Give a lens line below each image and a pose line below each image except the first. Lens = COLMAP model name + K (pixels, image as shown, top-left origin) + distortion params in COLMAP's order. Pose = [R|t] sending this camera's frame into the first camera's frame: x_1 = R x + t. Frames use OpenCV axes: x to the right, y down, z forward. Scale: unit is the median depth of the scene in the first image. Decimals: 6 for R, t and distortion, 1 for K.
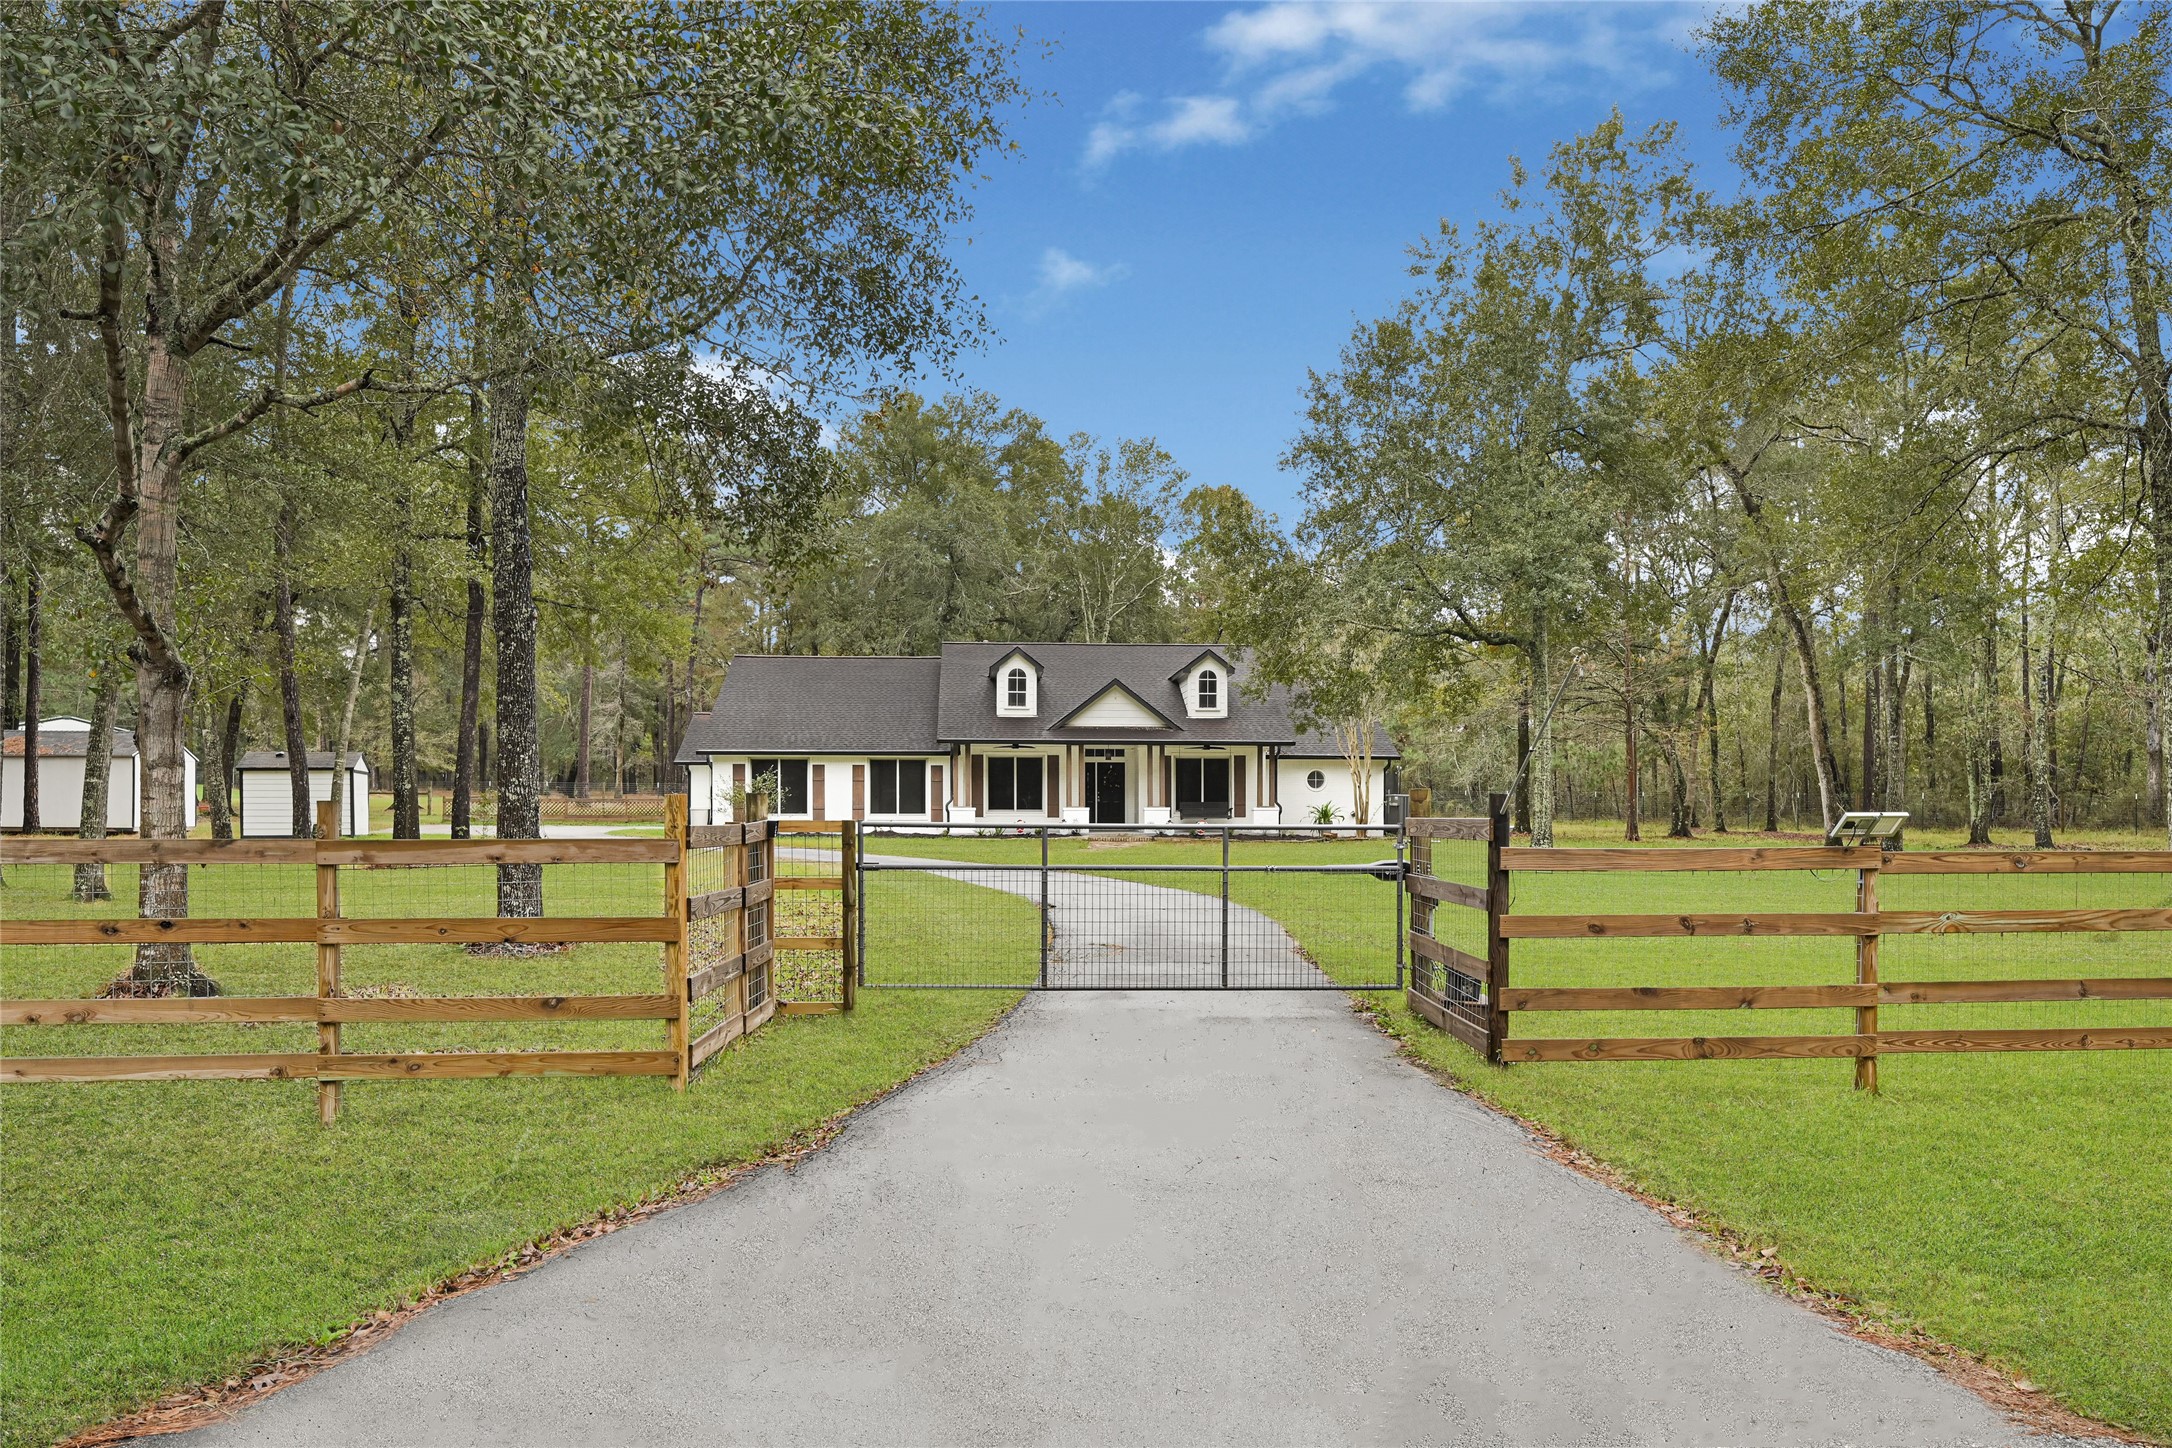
lens RADIAL K [[1507.6, 0, 1084.5], [0, 1507.6, 730.2], [0, 0, 1]] dist [-0.000455, 0.000089]
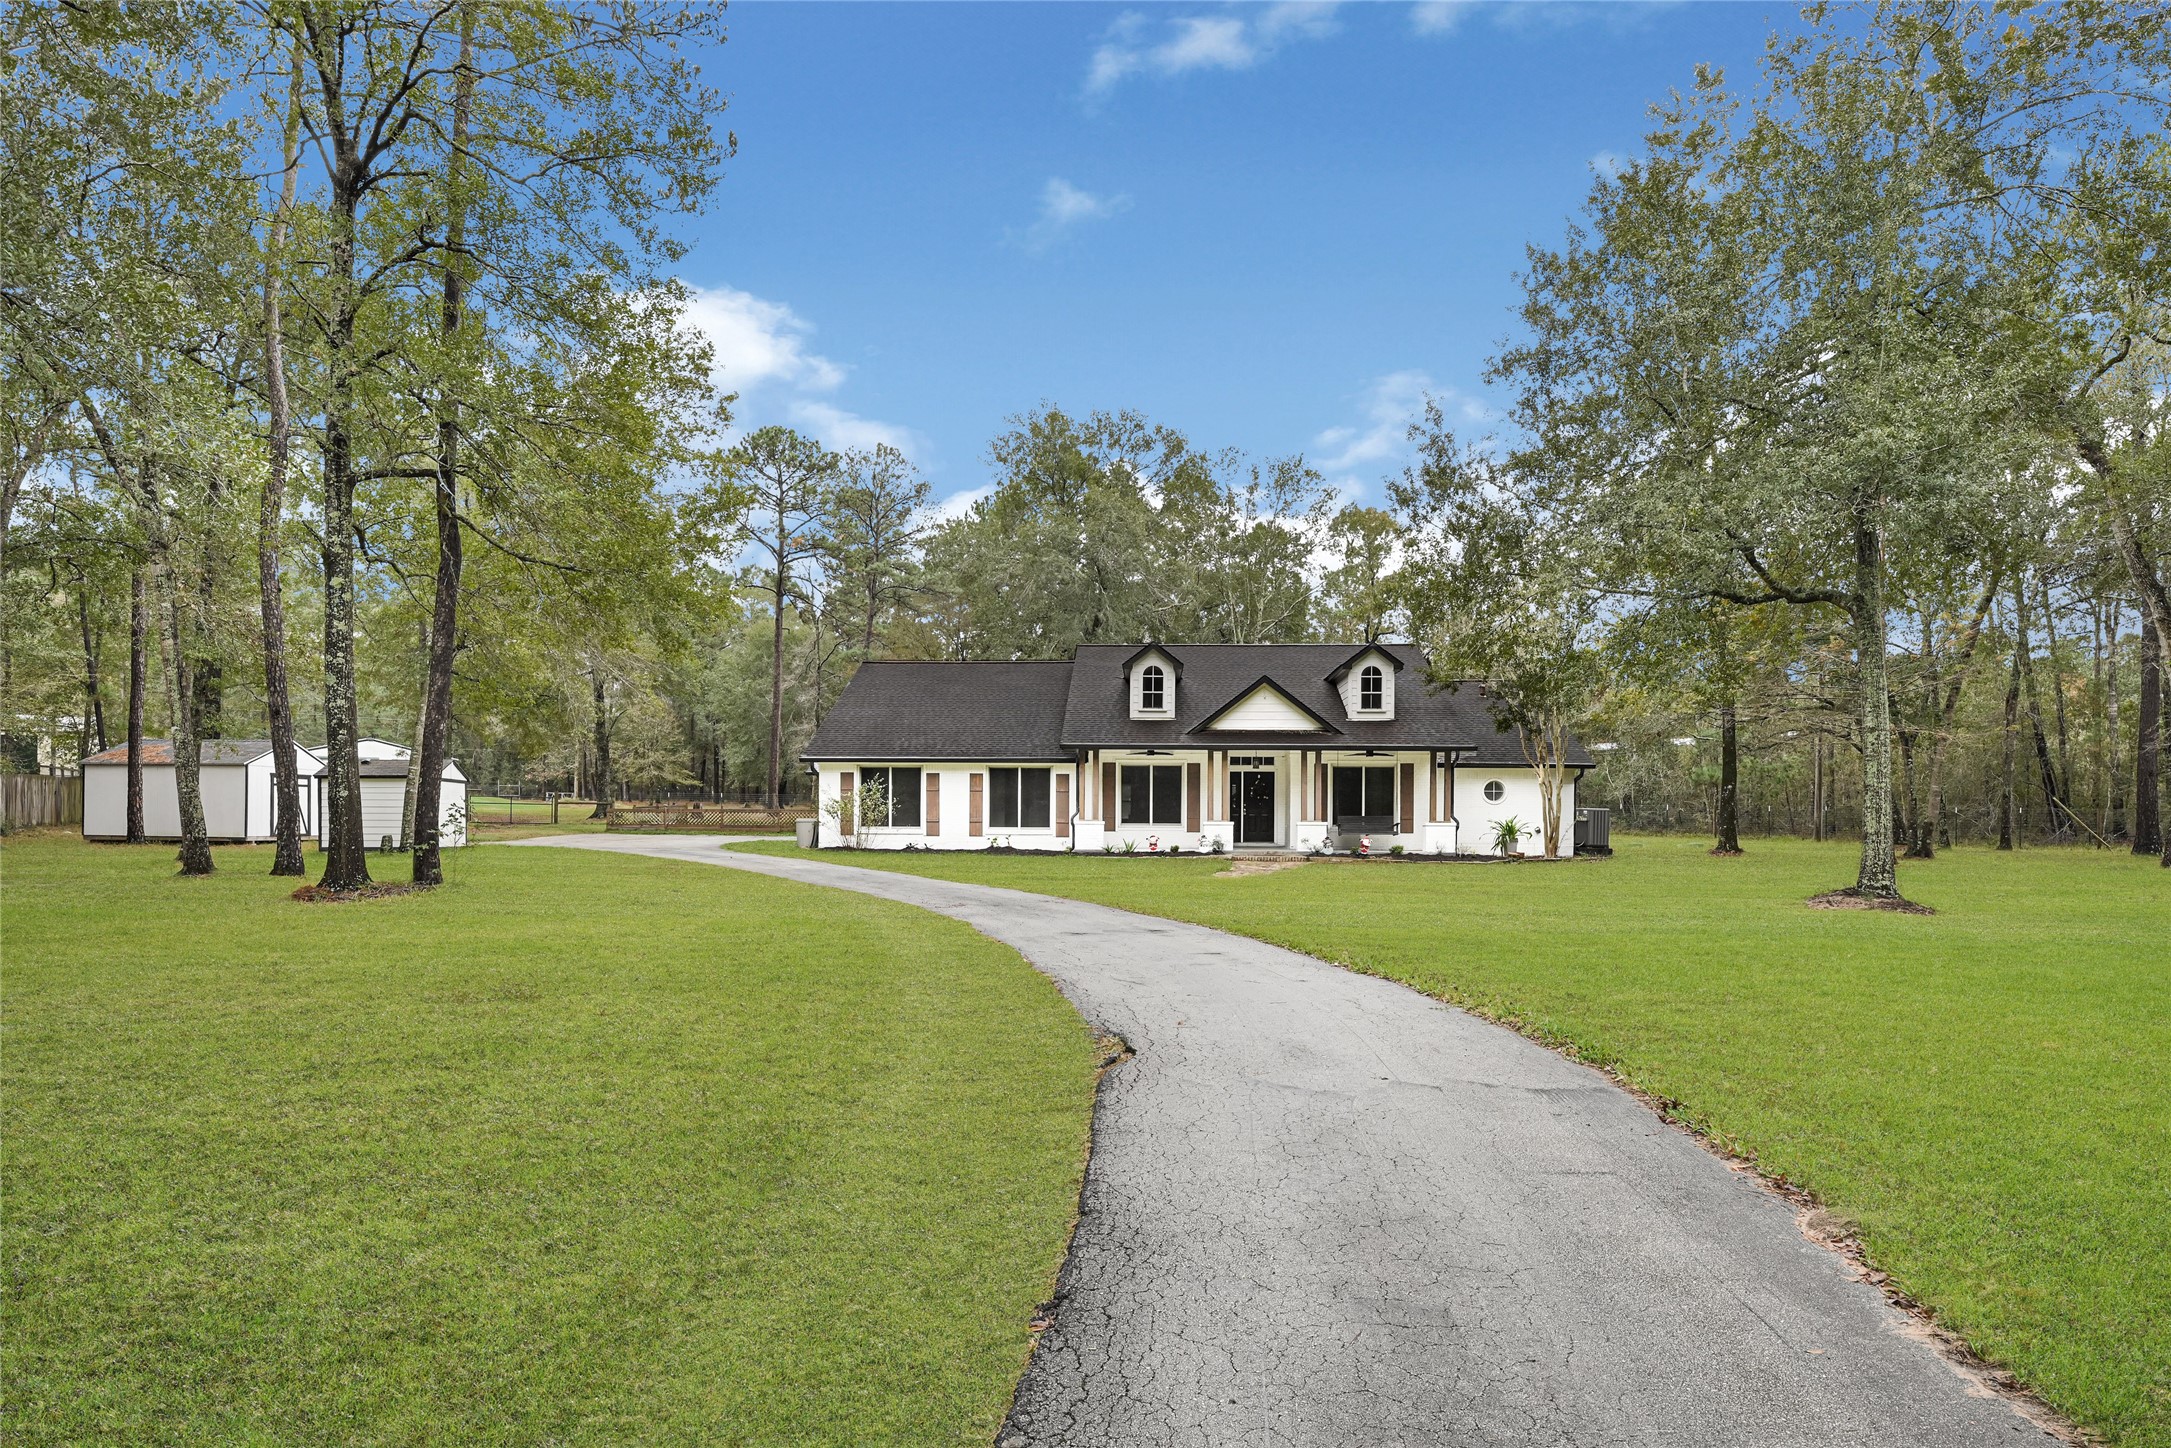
lens RADIAL K [[1120.9, 0, 1037.7], [0, 1120.9, 804.8], [0, 0, 1]] dist [-0.001588, 0.000031]
pose [[0.984346, 0.003432, -0.176213, 0.005619], [0.003795, 0.999166, 0.040661, 0.013929], [0.176206, -0.040693, 0.983512, 0.325655]]
